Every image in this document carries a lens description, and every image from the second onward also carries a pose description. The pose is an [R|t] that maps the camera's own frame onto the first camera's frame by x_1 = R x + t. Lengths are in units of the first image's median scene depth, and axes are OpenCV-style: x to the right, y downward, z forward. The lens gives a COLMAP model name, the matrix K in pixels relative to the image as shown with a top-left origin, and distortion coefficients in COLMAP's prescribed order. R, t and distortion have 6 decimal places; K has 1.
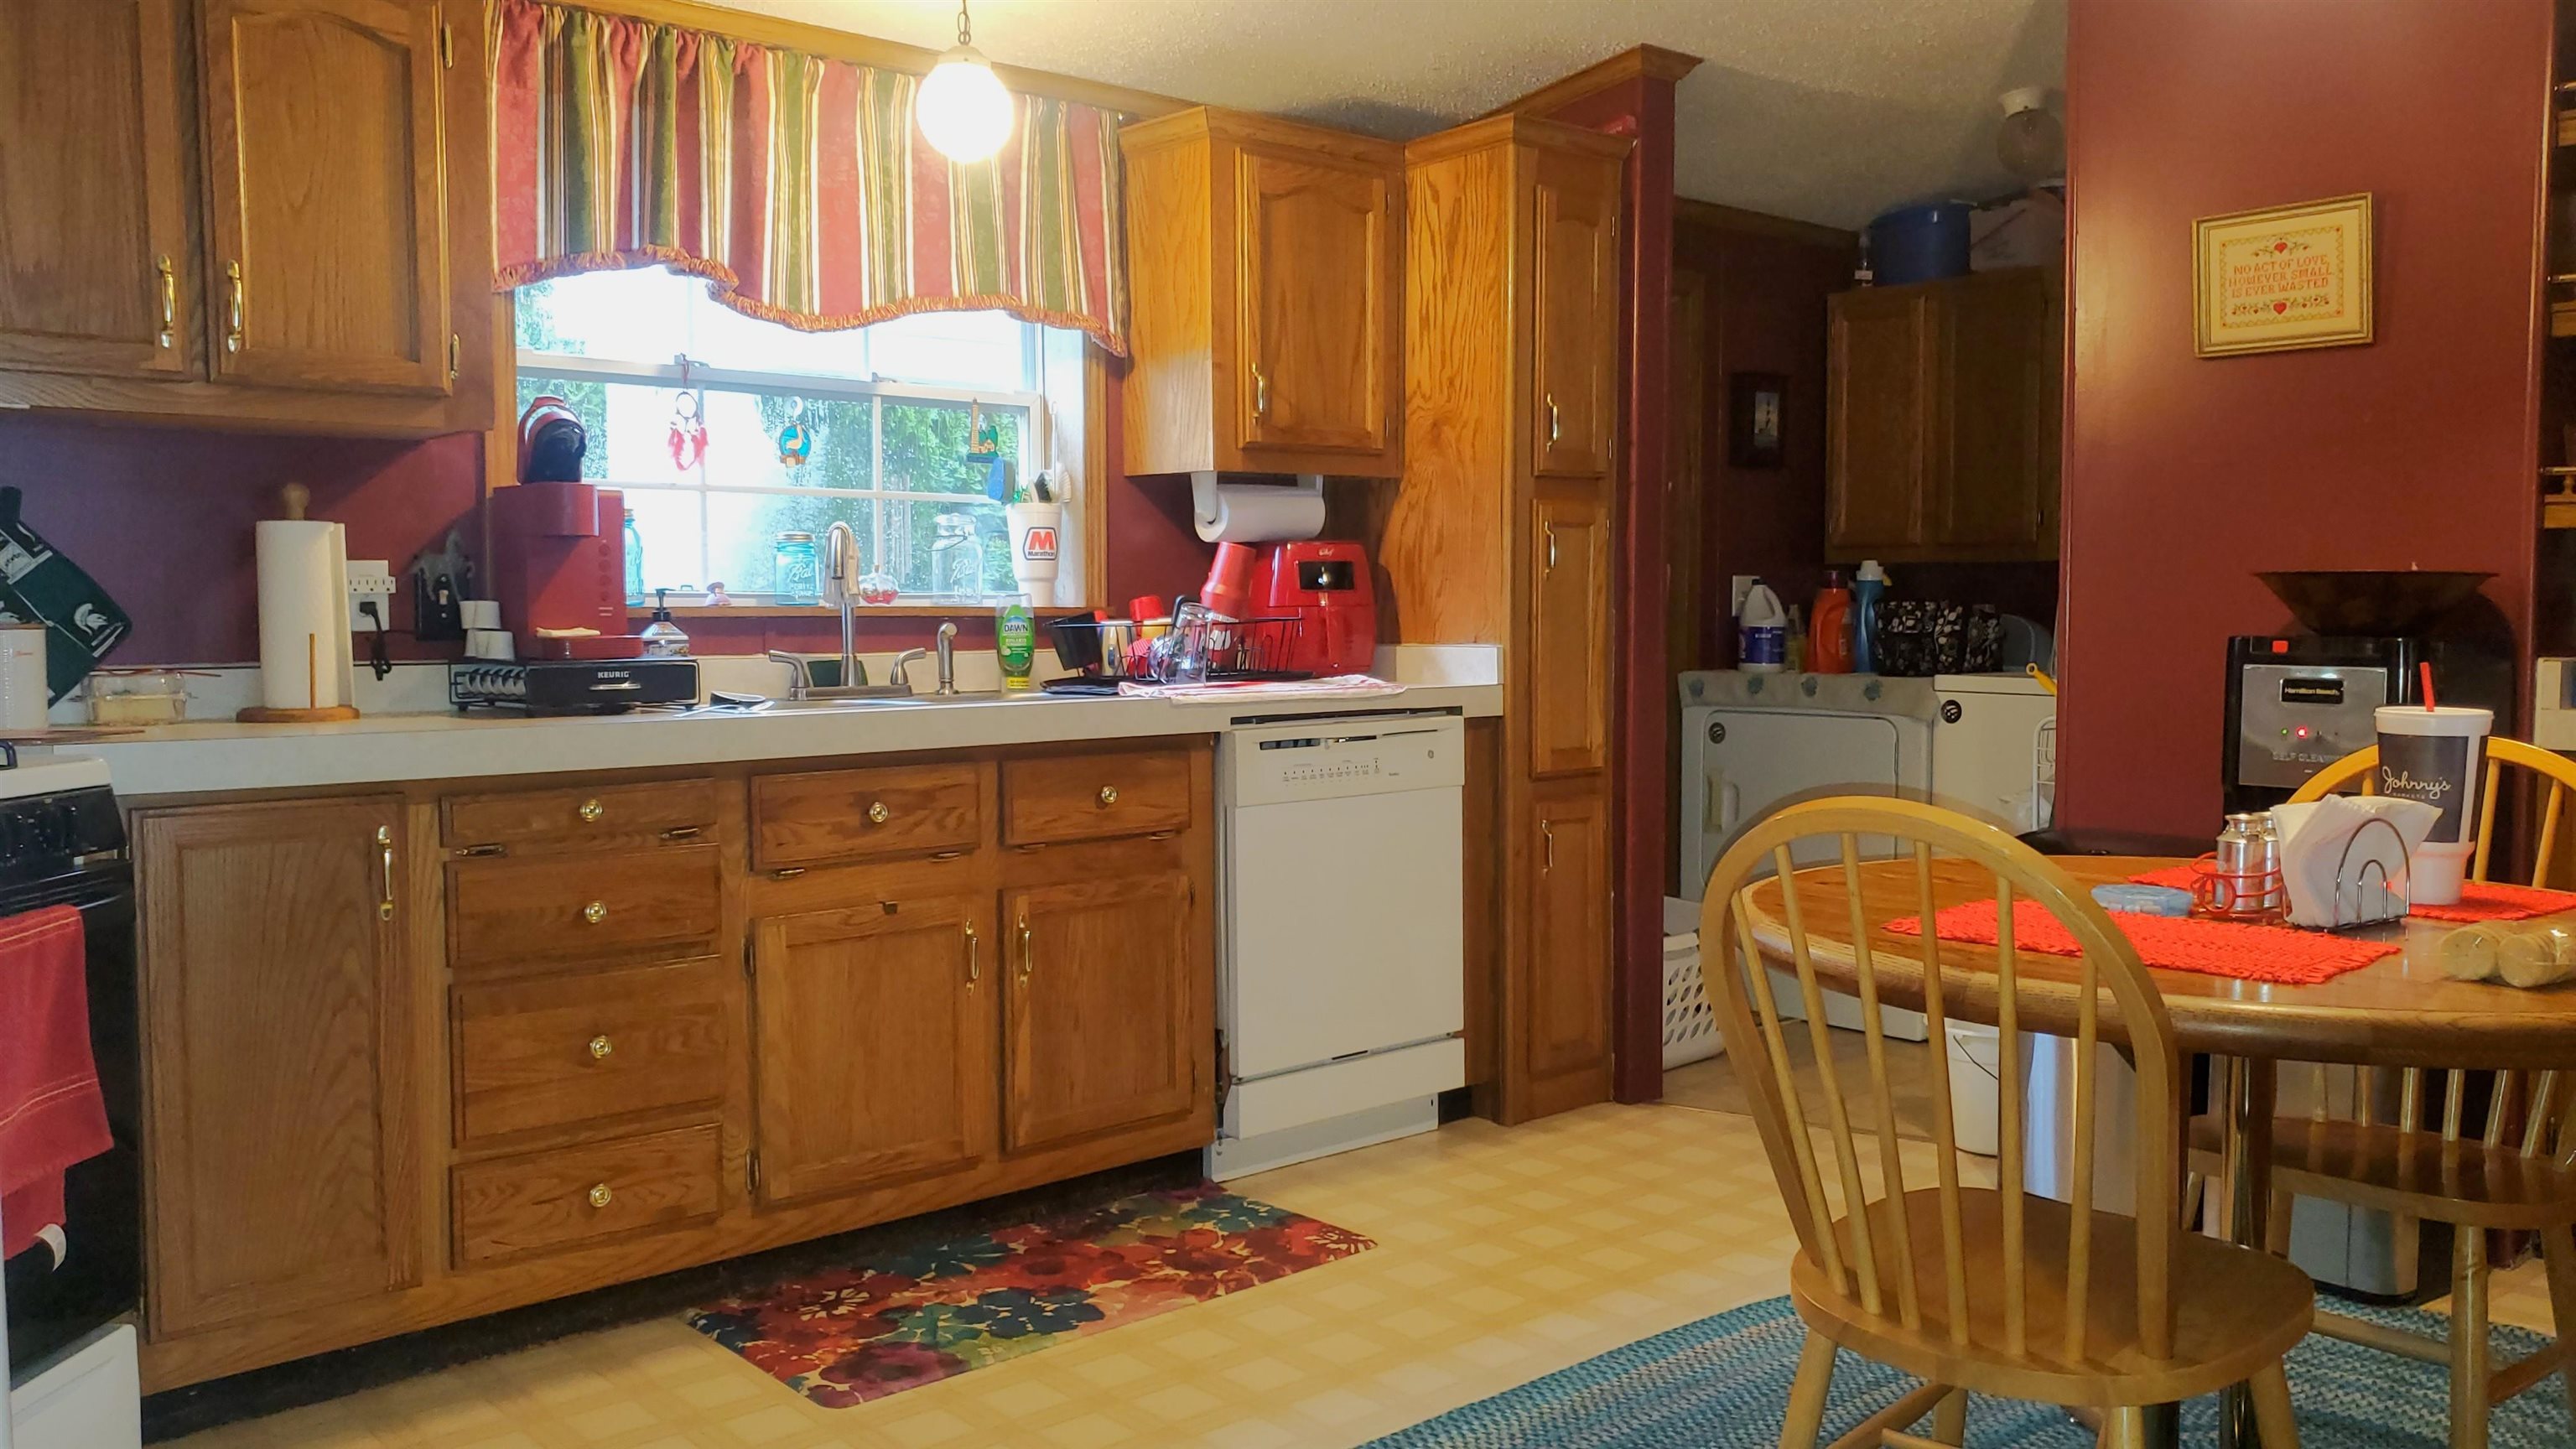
lens RADIAL K [[2033.0, 0, 1251.6], [0, 2033.0, 713.5], [0, 0, 1]] dist [0.016390, 0.007827]
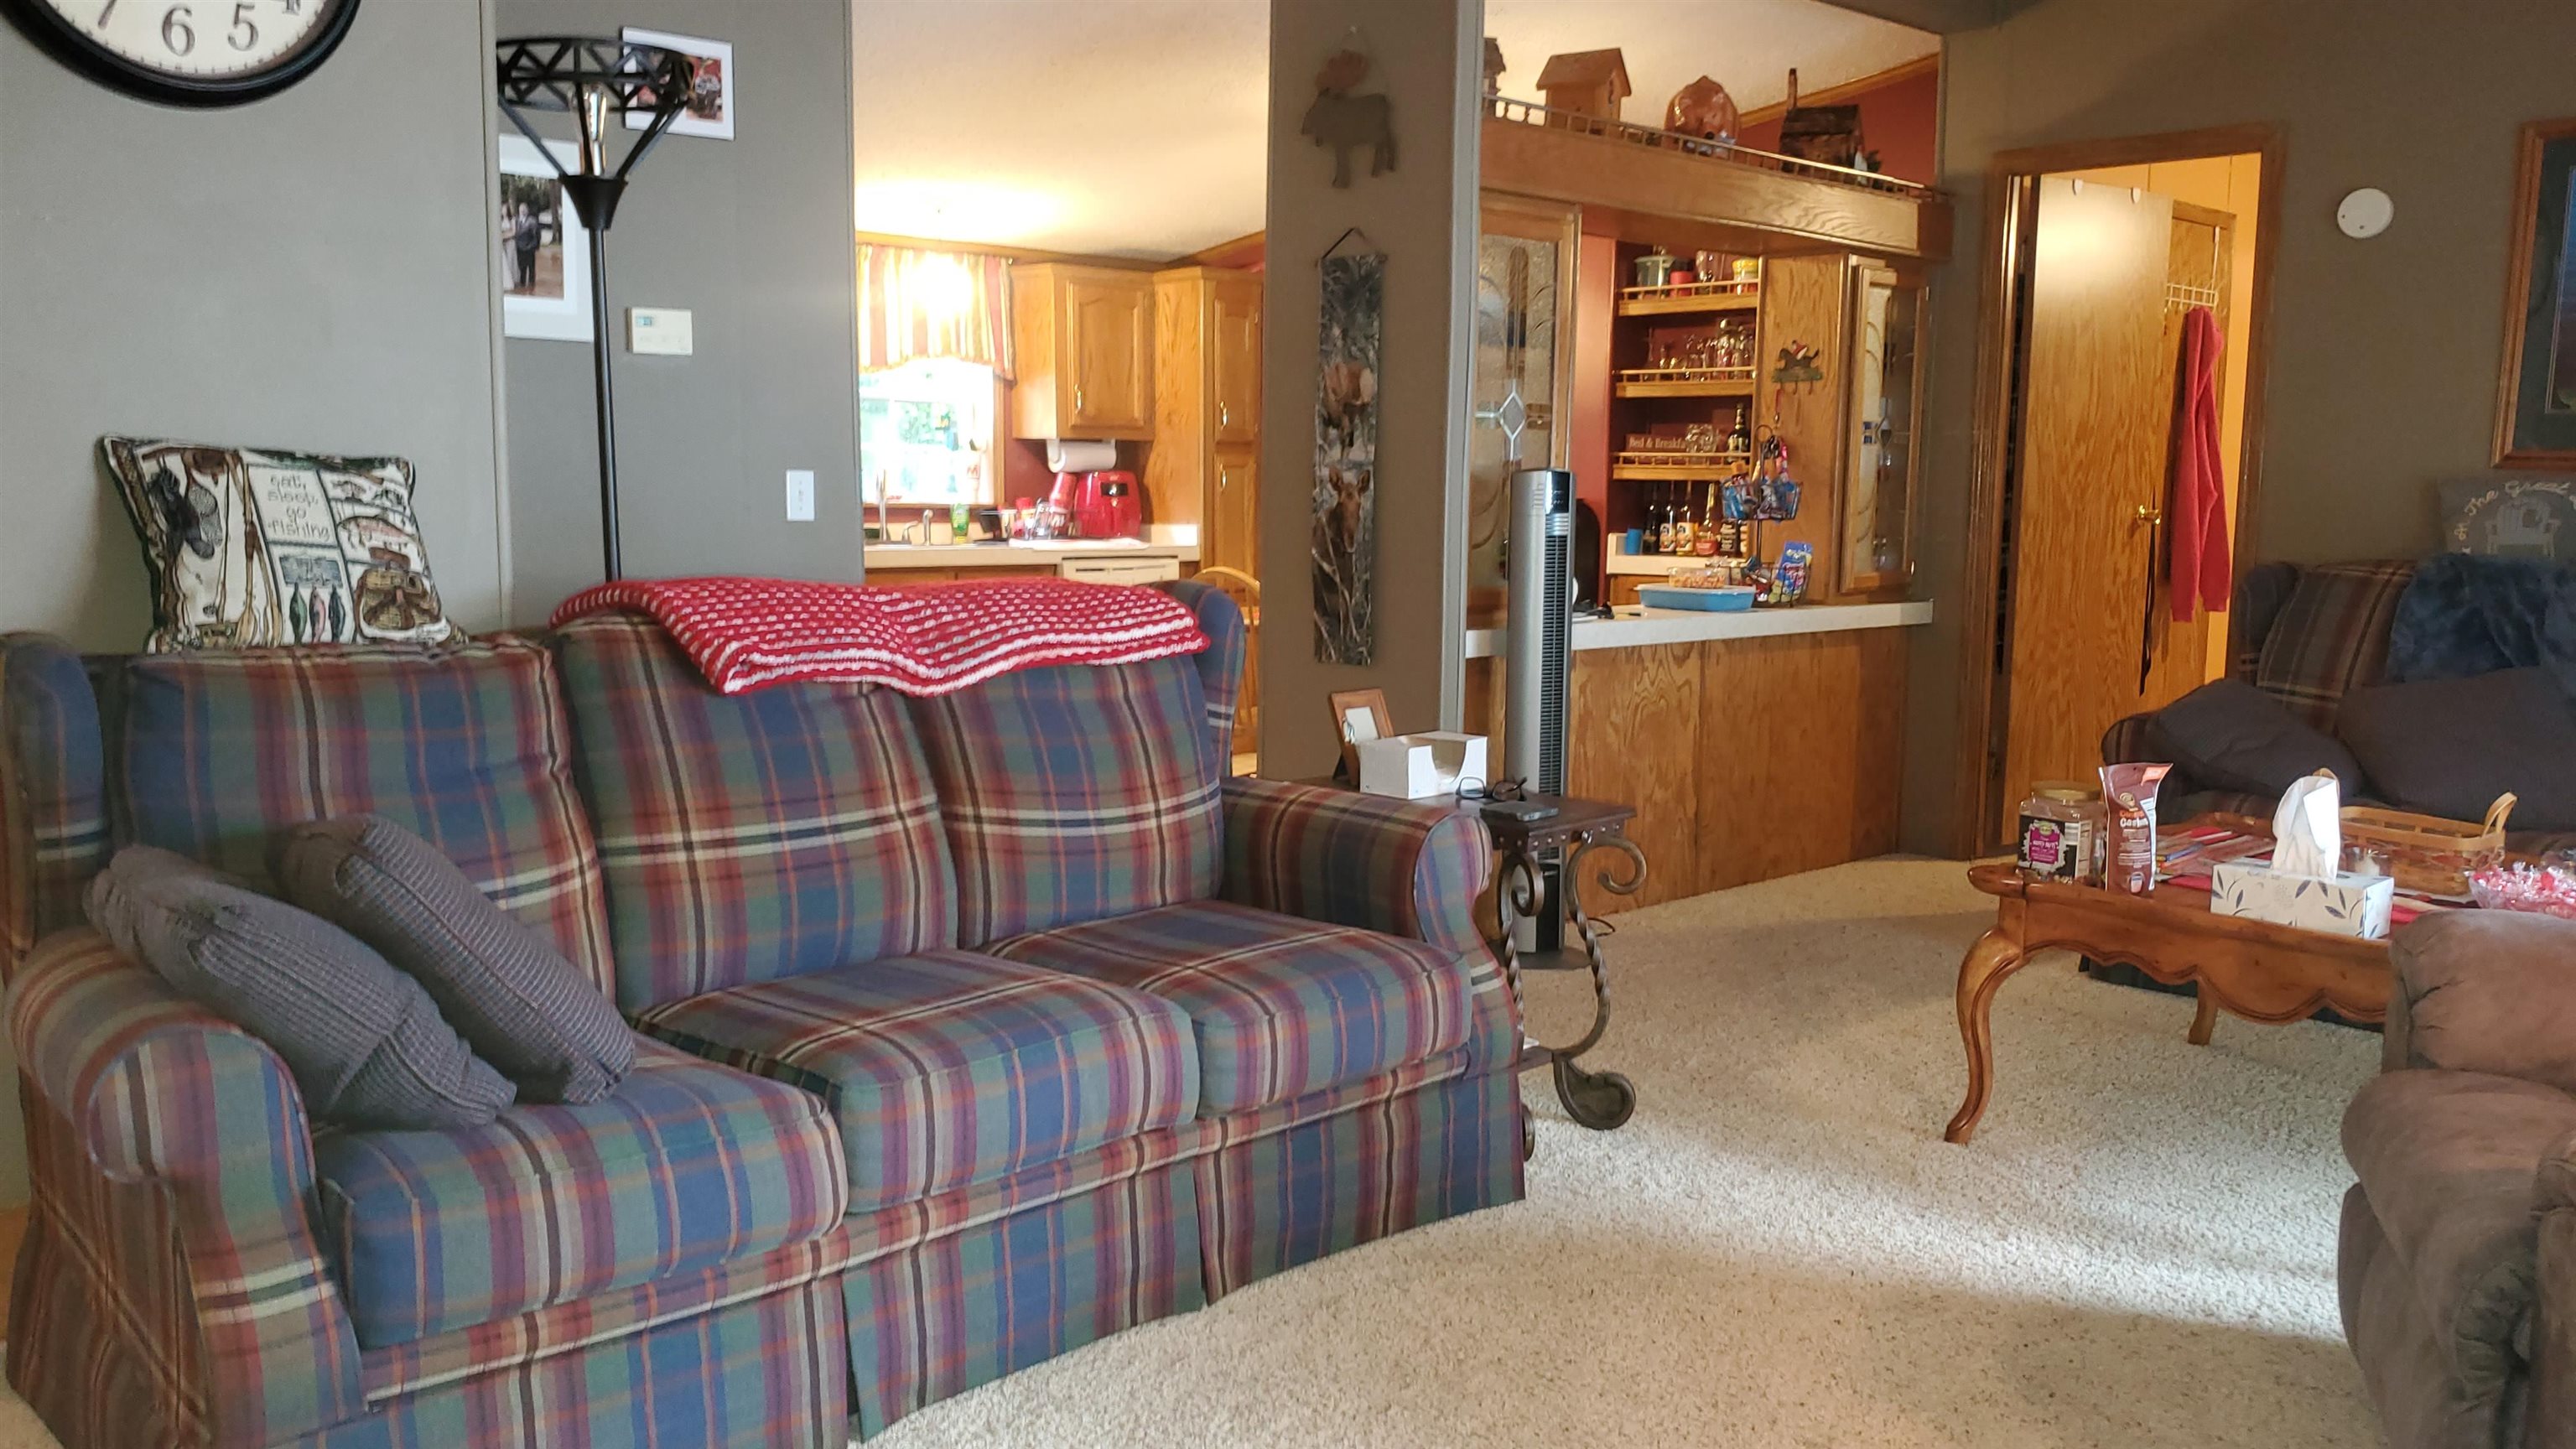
lens RADIAL K [[2033.0, 0, 1277.2], [0, 2033.0, 761.5], [0, 0, 1]] dist [0.016390, 0.007827]
pose [[0.998300, 0.005111, 0.058065, 0.091786], [-0.009280, 0.997379, 0.071760, 0.060850], [-0.057546, -0.072177, 0.995730, -1.150584]]
